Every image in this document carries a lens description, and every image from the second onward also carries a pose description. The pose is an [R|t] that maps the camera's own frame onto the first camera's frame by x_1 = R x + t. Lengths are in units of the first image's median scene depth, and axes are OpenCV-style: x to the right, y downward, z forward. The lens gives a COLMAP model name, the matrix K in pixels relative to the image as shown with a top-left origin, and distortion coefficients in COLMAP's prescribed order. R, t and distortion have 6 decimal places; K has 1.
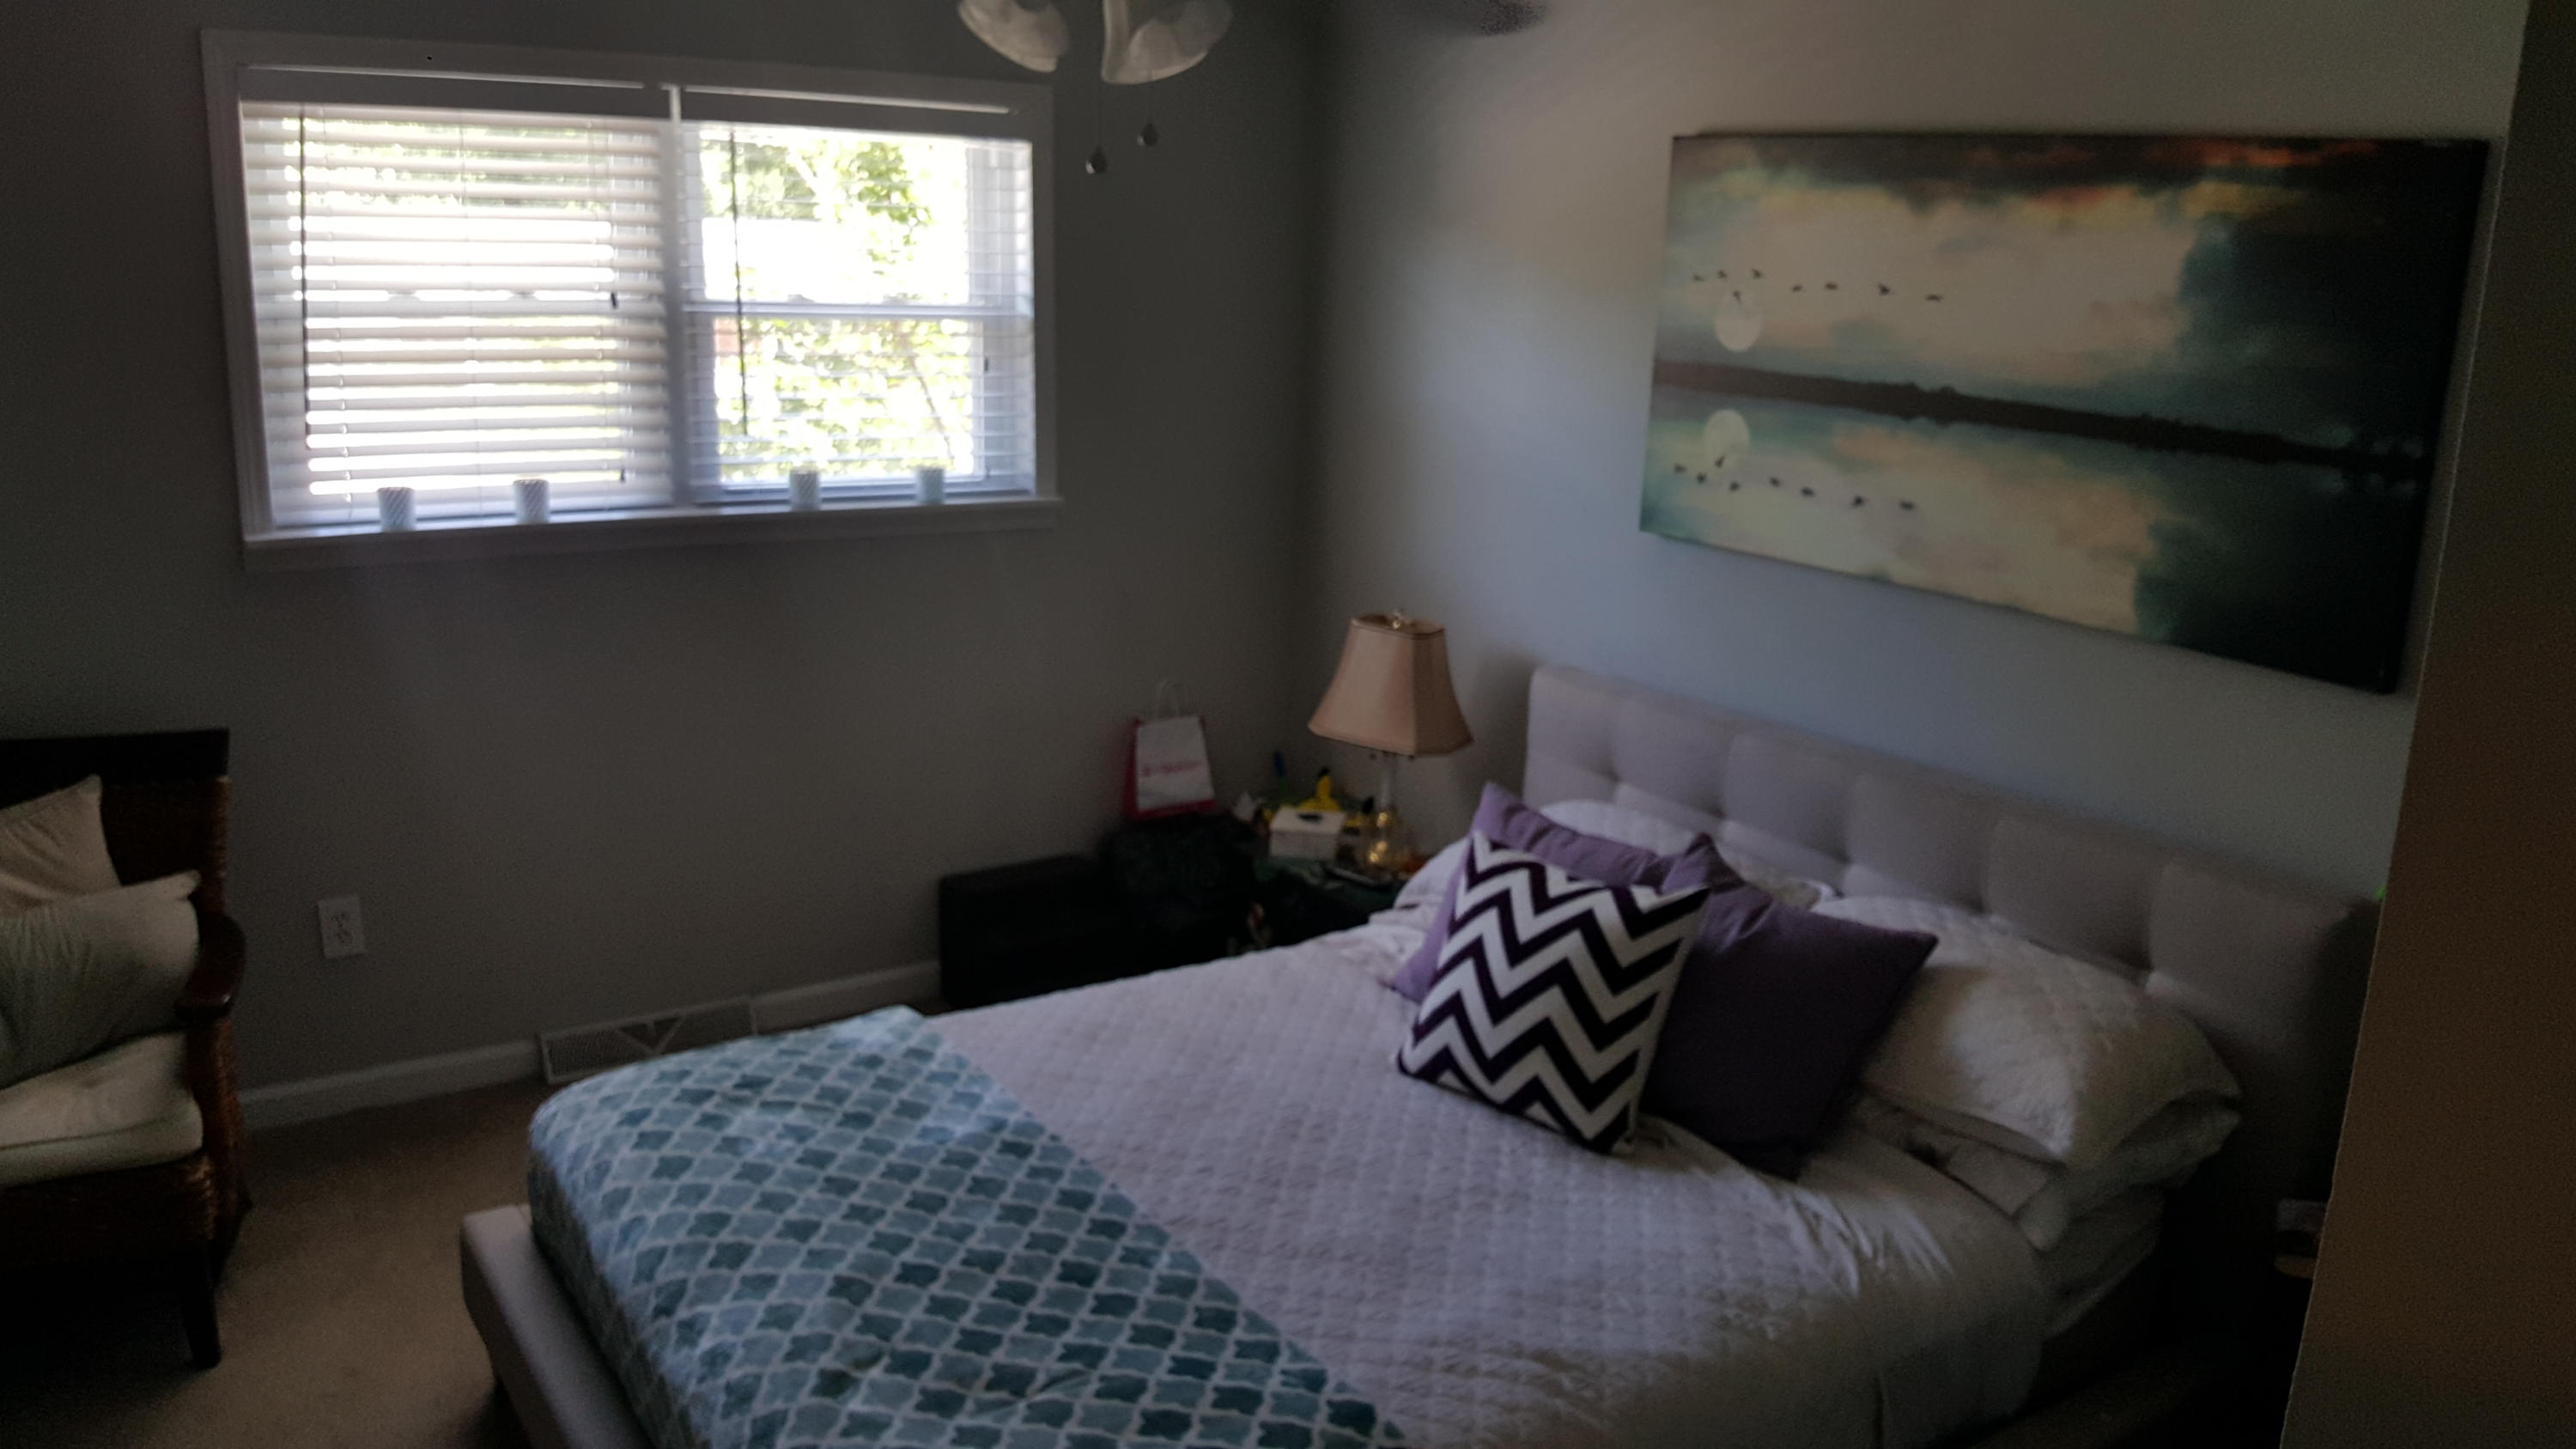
lens RADIAL K [[1900.9, 0, 1288.0], [0, 1900.9, 724.5], [0, 0, 1]] dist [0.248311, -0.711837]
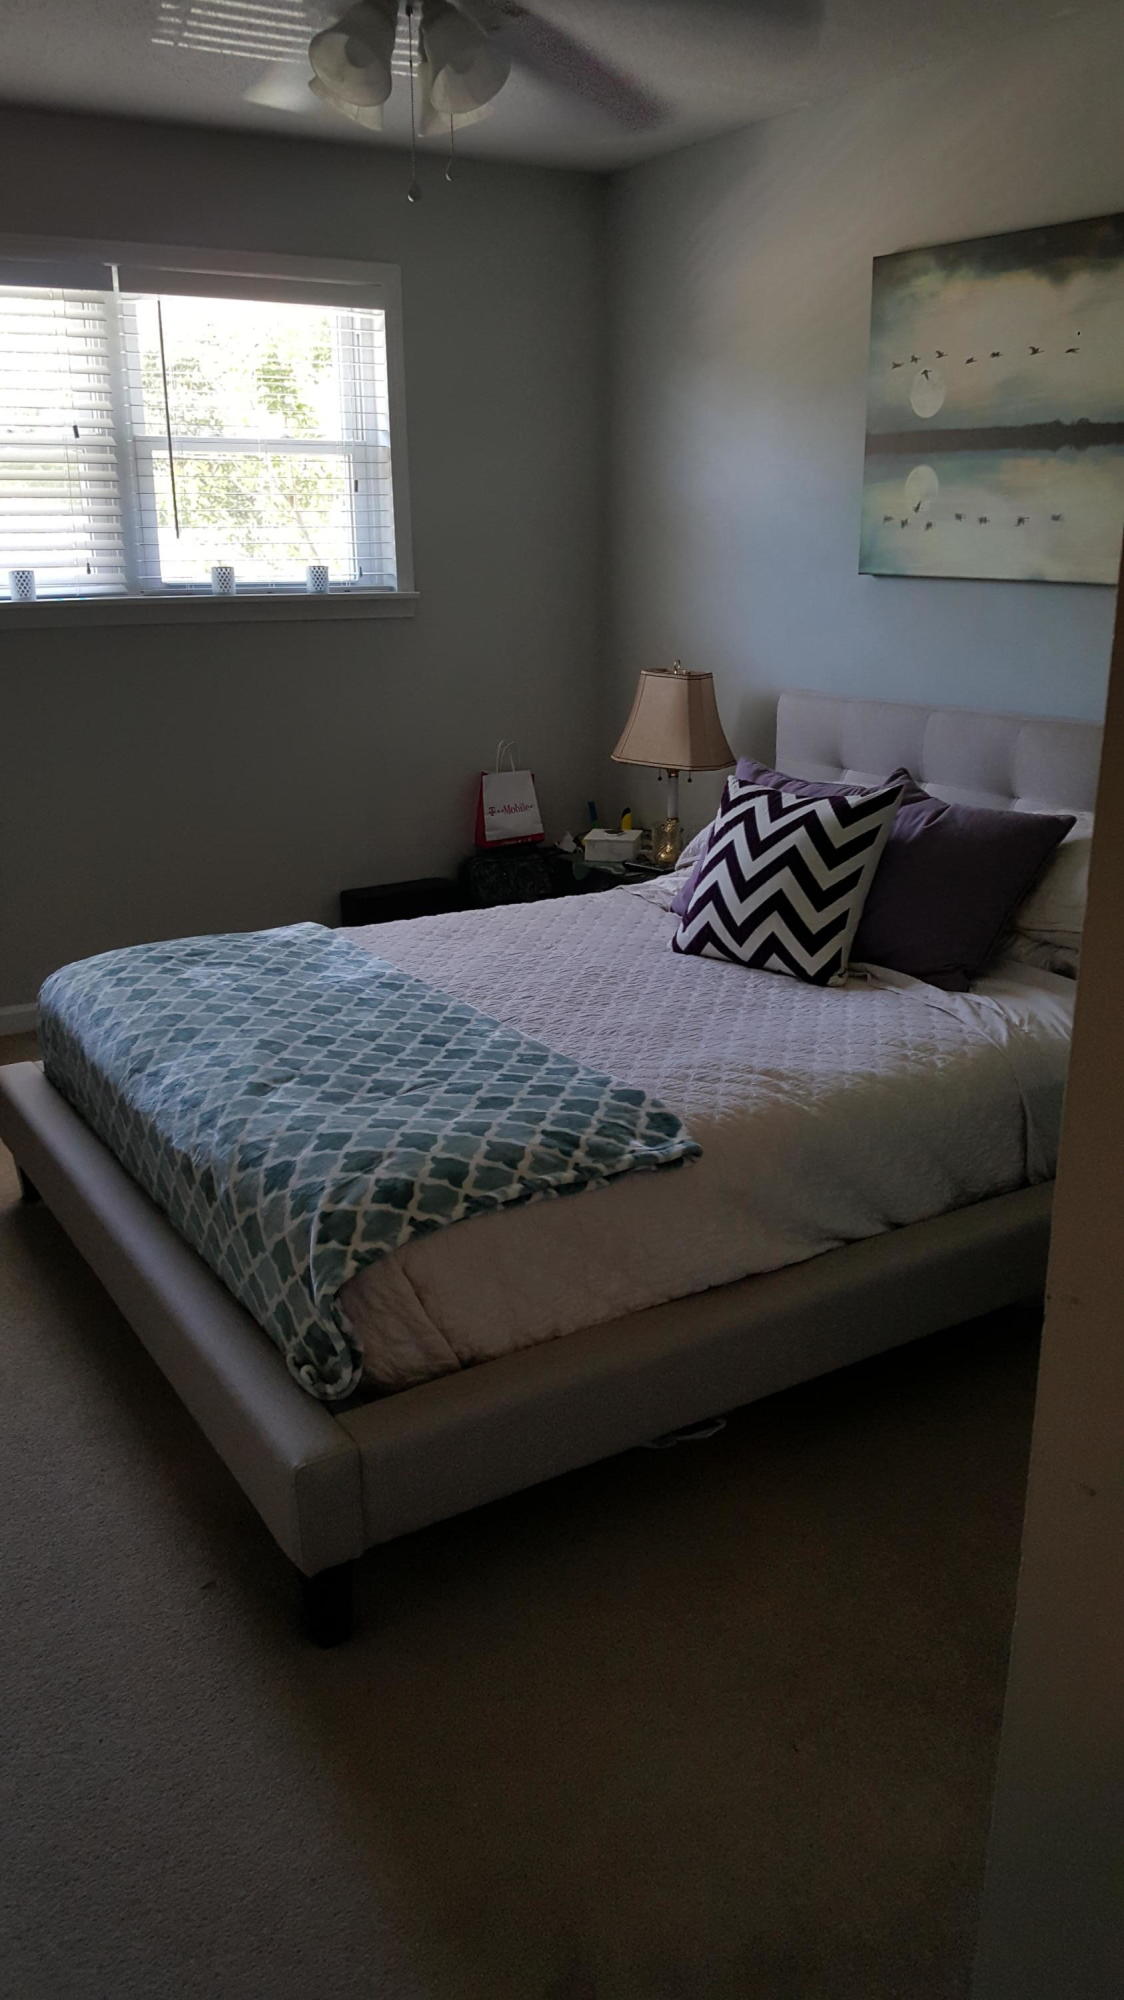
lens RADIAL K [[1475.6, 0, 562.1], [0, 1475.6, 966.6], [0, 0, 1]] dist [0.248311, -0.711837]
pose [[0.998793, -0.027786, -0.040499, 0.023216], [0.029631, 0.998516, 0.045692, 0.155447], [0.039169, -0.046837, 0.998134, -0.047108]]
